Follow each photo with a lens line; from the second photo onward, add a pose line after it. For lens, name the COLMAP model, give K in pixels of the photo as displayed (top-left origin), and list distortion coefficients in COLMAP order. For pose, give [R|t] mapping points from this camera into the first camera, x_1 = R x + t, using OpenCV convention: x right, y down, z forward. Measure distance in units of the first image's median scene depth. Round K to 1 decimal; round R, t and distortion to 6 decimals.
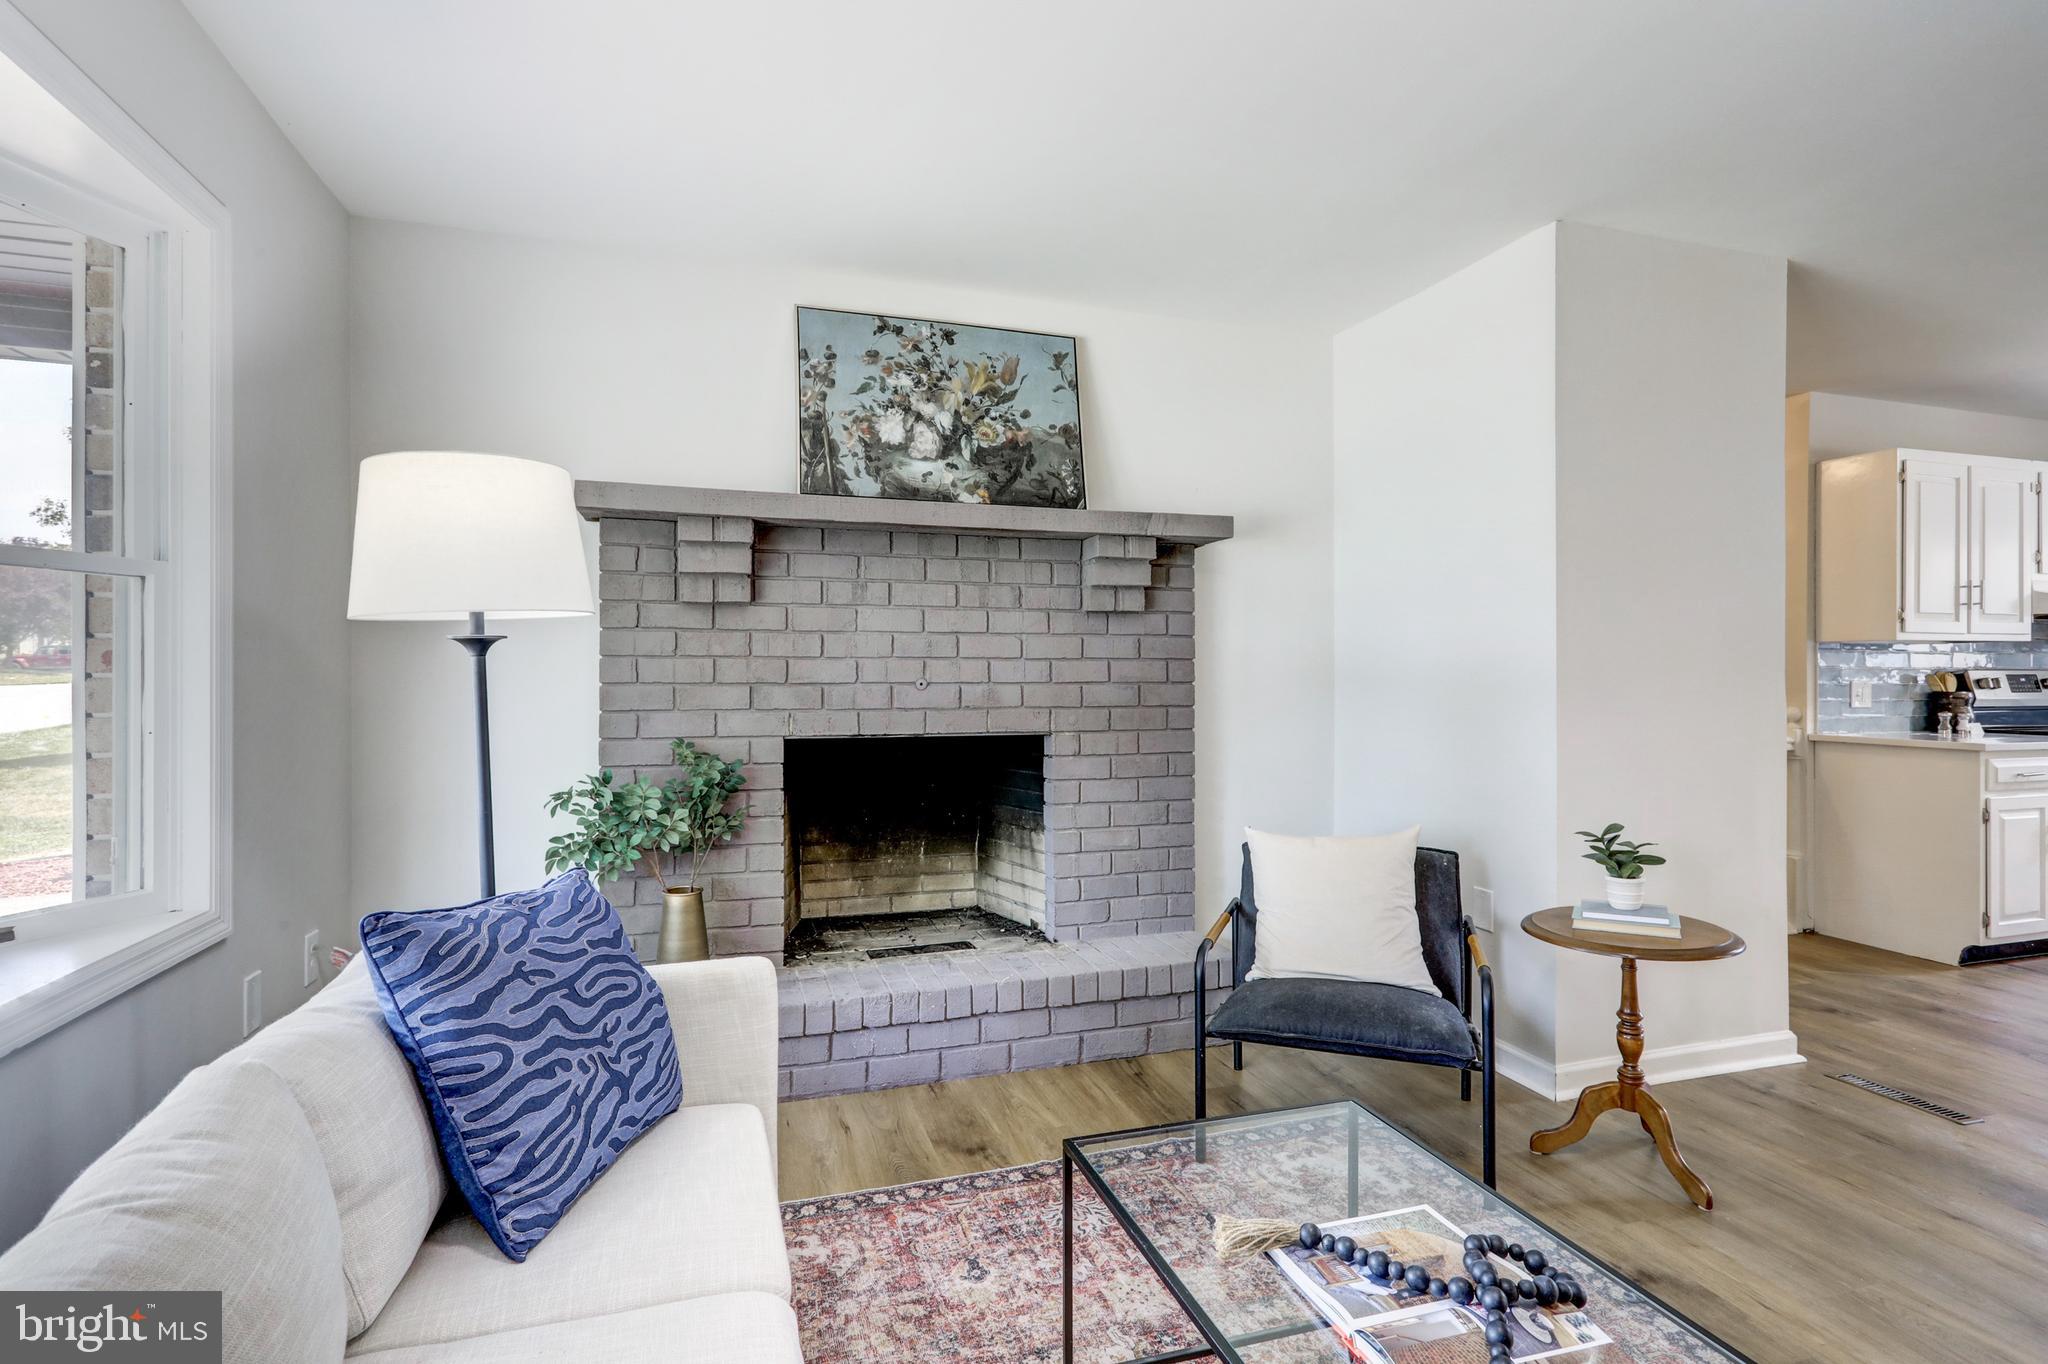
lens RADIAL K [[982.5, 0, 1023.9], [0, 982.5, 678.4], [0, 0, 1]] dist [-0.003682, 0.001444]
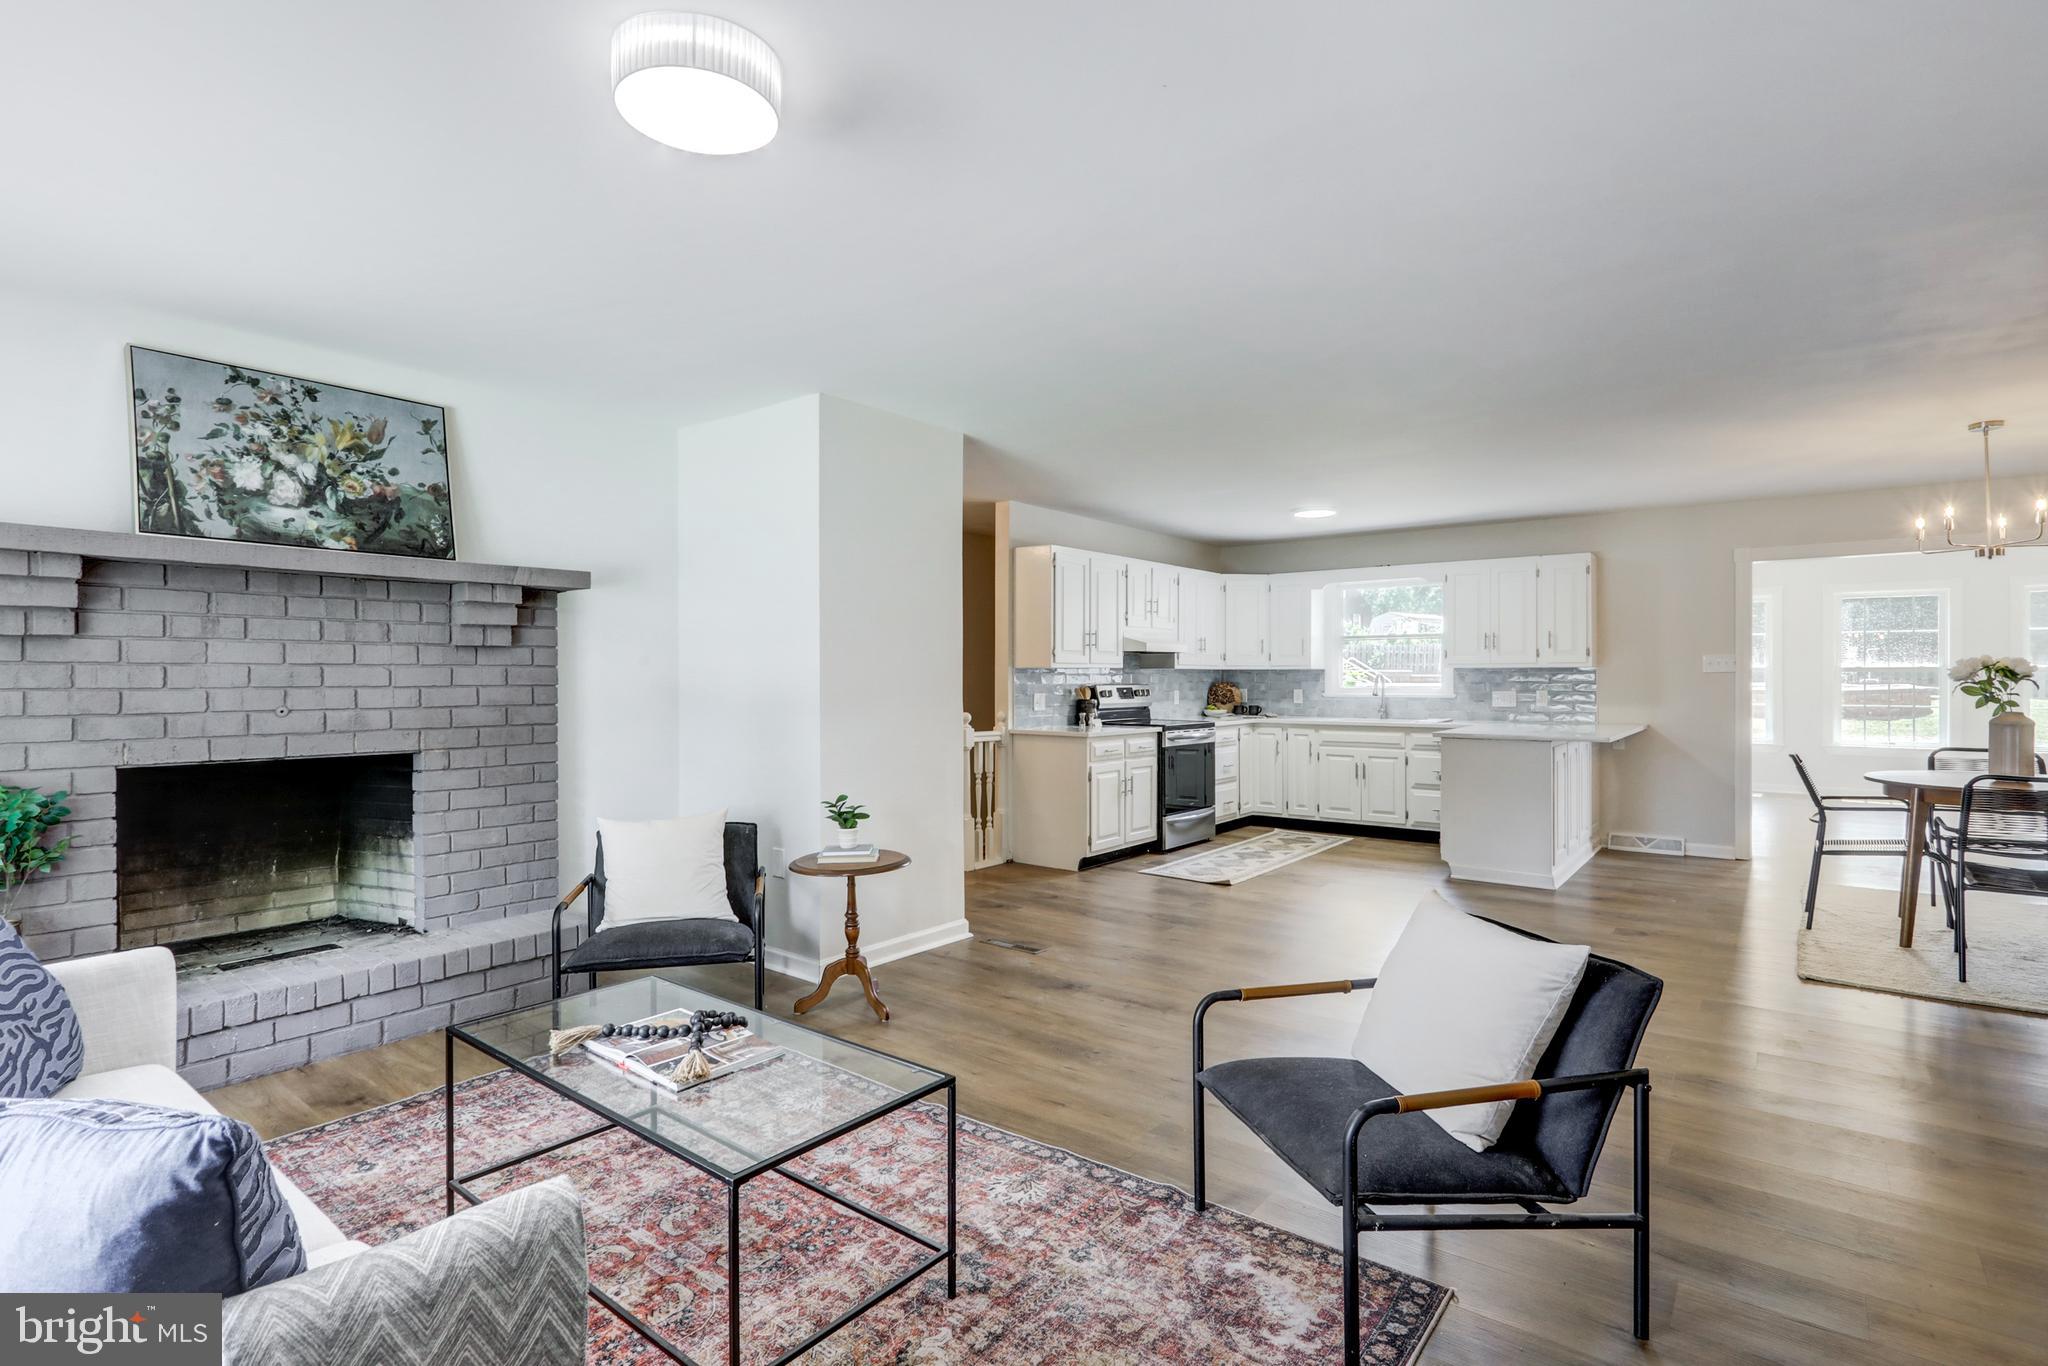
lens RADIAL K [[982.5, 0, 1023.9], [0, 982.5, 679.4], [0, 0, 1]] dist [-0.003682, 0.001444]
pose [[0.827263, -0.001732, 0.561812, -0.035051], [0.001674, 0.999998, 0.000619, -0.029511], [-0.561812, 0.000429, 0.827265, -0.365364]]
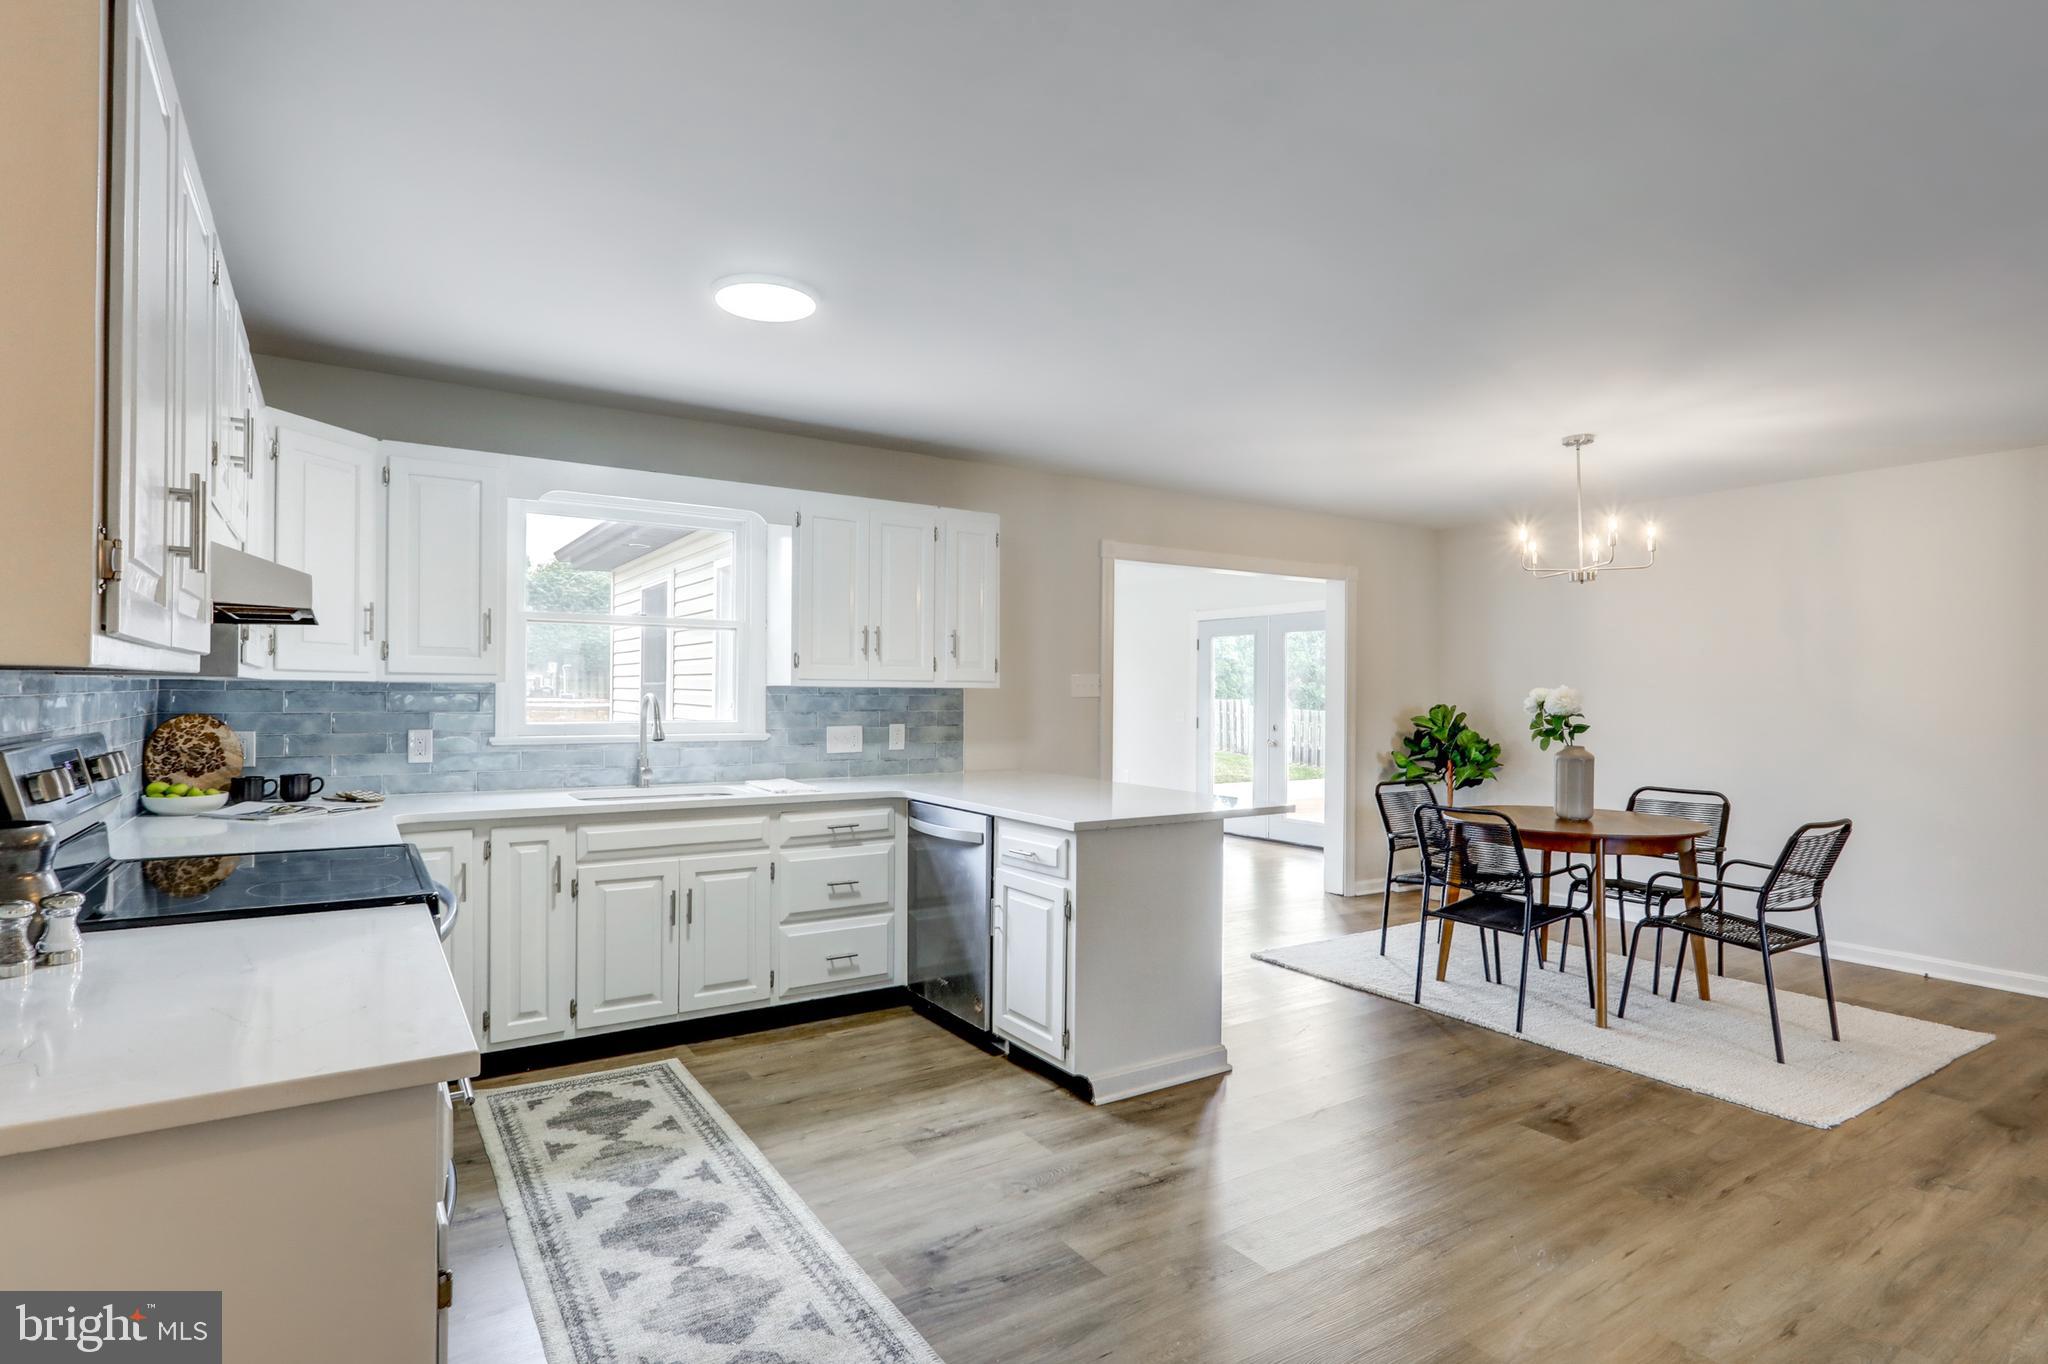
lens RADIAL K [[1029.4, 0, 997.7], [0, 1029.4, 691.7], [0, 0, 1]] dist [0.001030, 0.001559]
pose [[-0.266141, 0.000011, 0.963934, 0.806583], [-0.008255, 0.999963, -0.002291, -0.045922], [-0.963899, -0.008567, -0.266131, 1.155302]]
